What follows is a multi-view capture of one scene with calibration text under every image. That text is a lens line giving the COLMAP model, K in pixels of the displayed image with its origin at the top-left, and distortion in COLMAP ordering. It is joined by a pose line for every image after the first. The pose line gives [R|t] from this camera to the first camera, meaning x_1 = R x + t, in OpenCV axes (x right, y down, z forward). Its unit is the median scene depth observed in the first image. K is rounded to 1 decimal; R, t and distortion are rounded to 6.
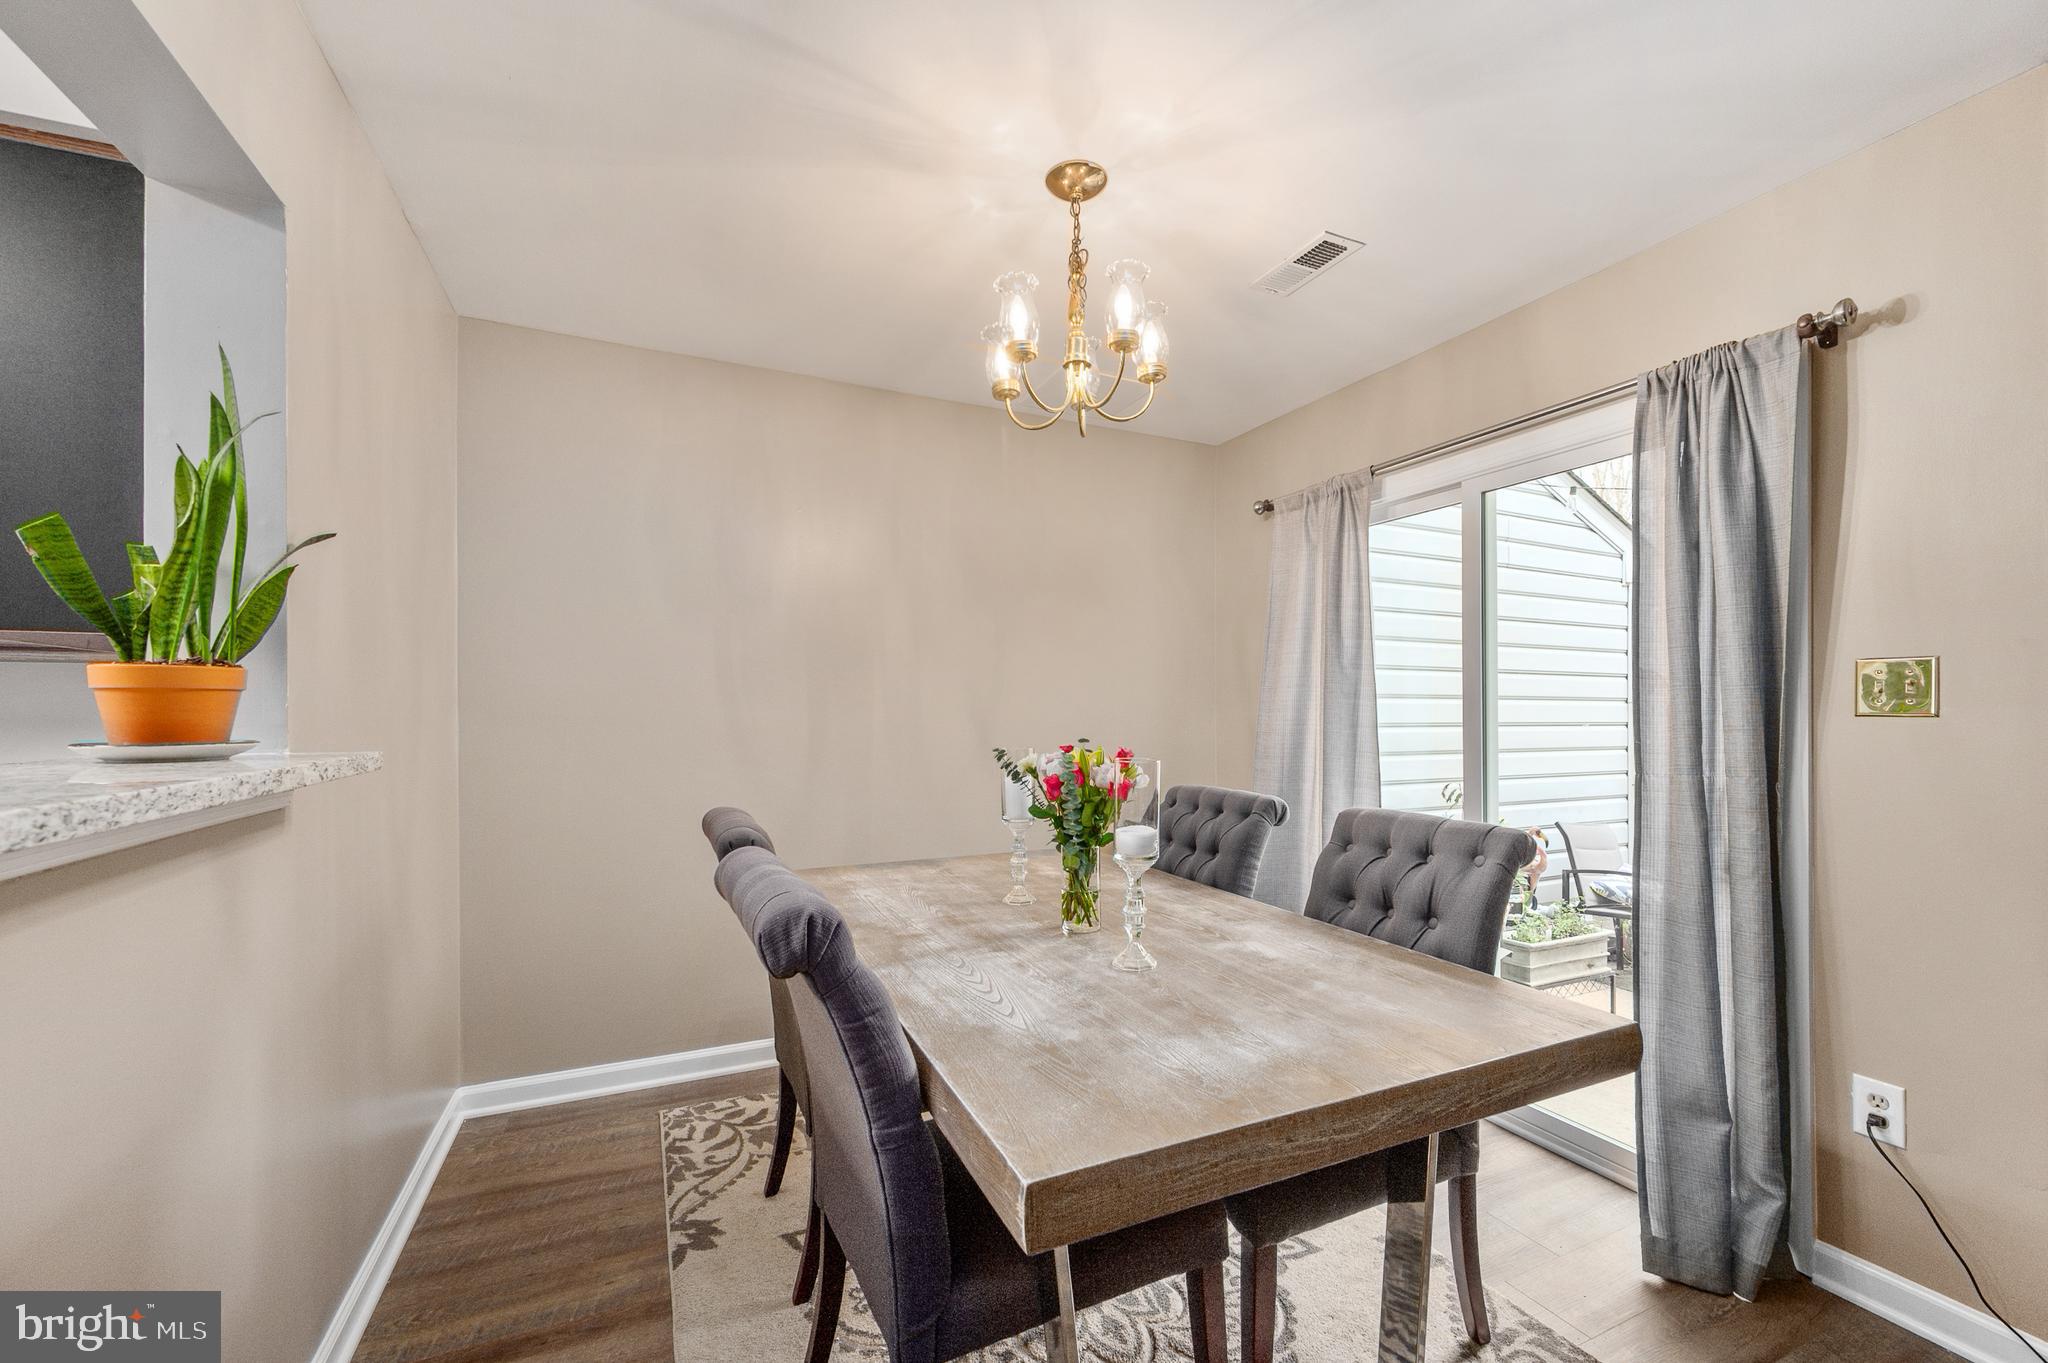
lens RADIAL K [[828.2, 0, 1023.5], [0, 828.2, 712.3], [0, 0, 1]] dist [-0.004598, 0.001180]
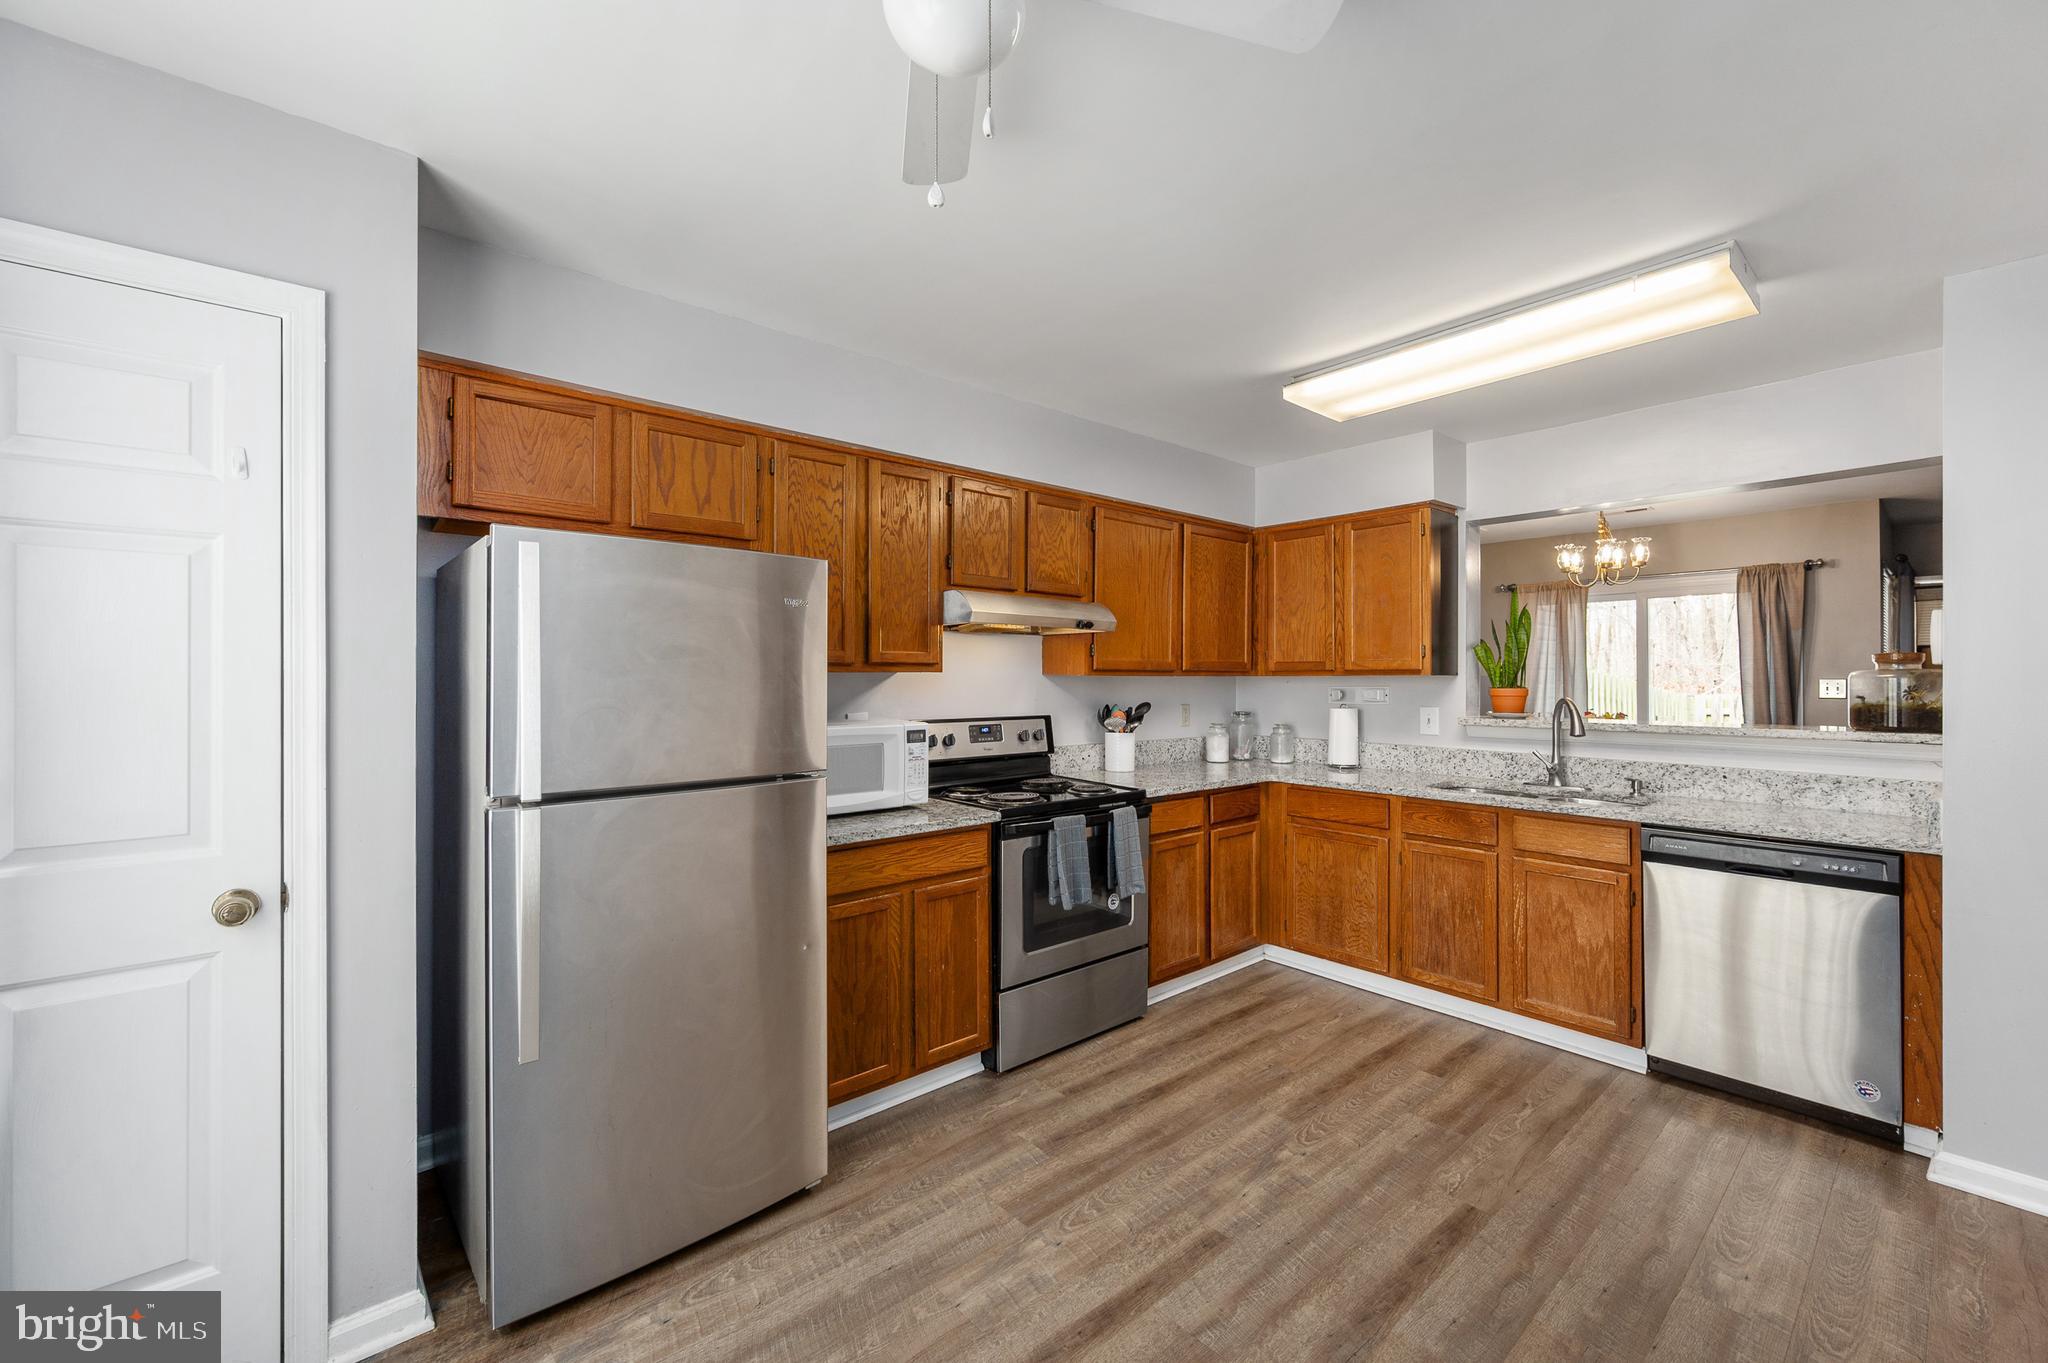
lens RADIAL K [[828.2, 0, 1011.7], [0, 828.2, 672.0], [0, 0, 1]] dist [-0.004598, 0.001180]
pose [[0.964644, 0.004367, 0.263519, -2.474013], [-0.001541, 0.999939, -0.010931, -0.047281], [-0.263550, 0.010139, 0.964592, -1.048901]]
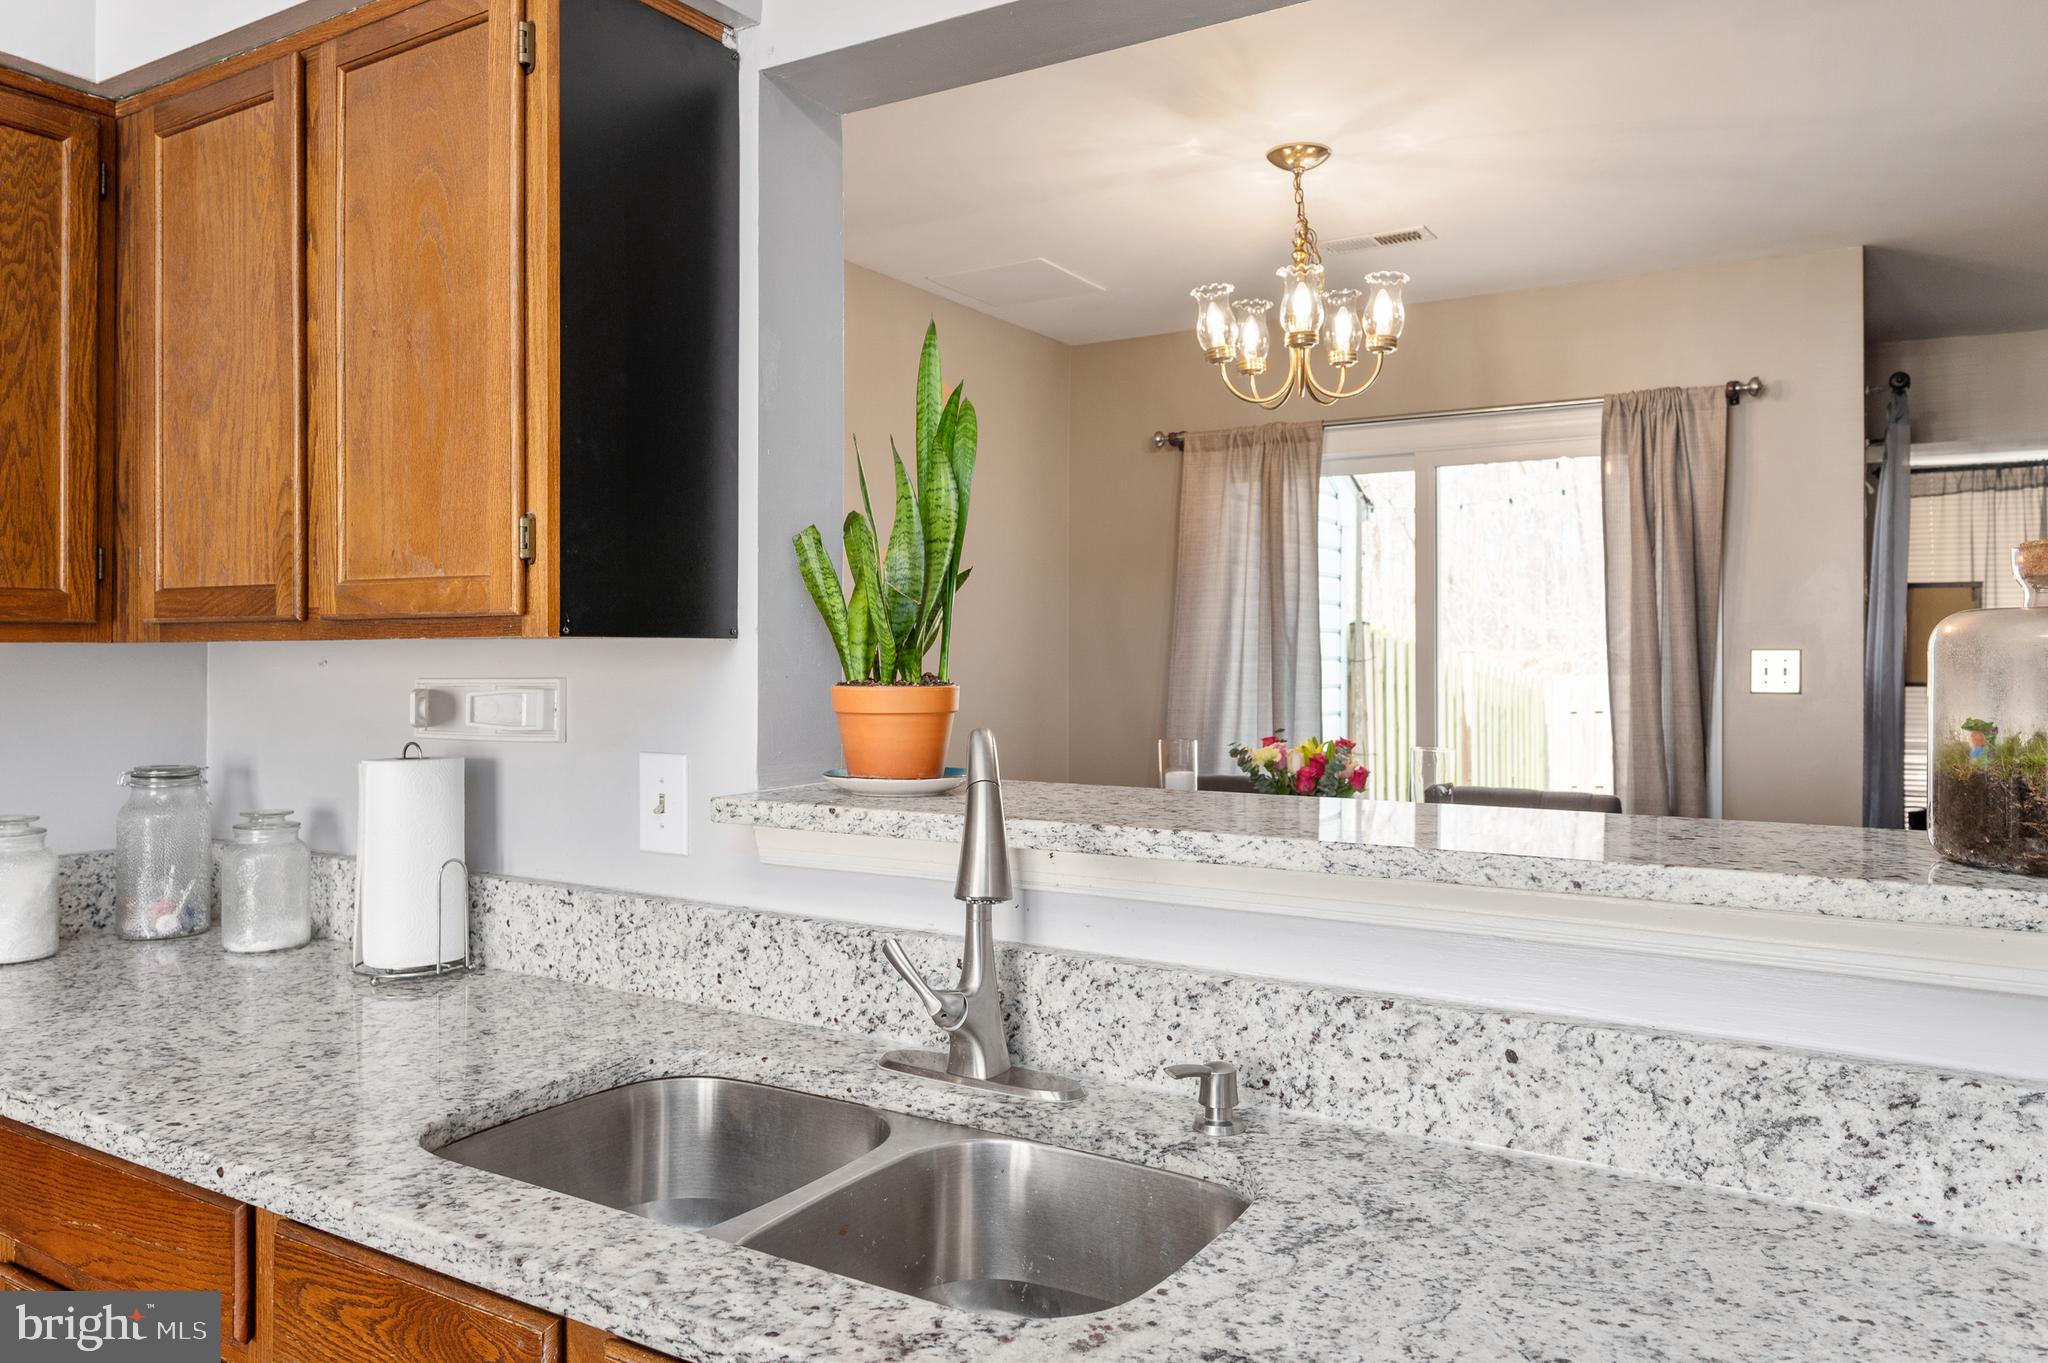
lens RADIAL K [[1427.3, 0, 1035.5], [0, 1427.3, 643.0], [0, 0, 1]] dist [-0.002170, 0.002812]
pose [[0.827563, 0.004807, 0.561353, -1.157817], [0.001873, 0.999934, -0.011325, -0.047973], [-0.561370, 0.010423, 0.827499, -0.220502]]
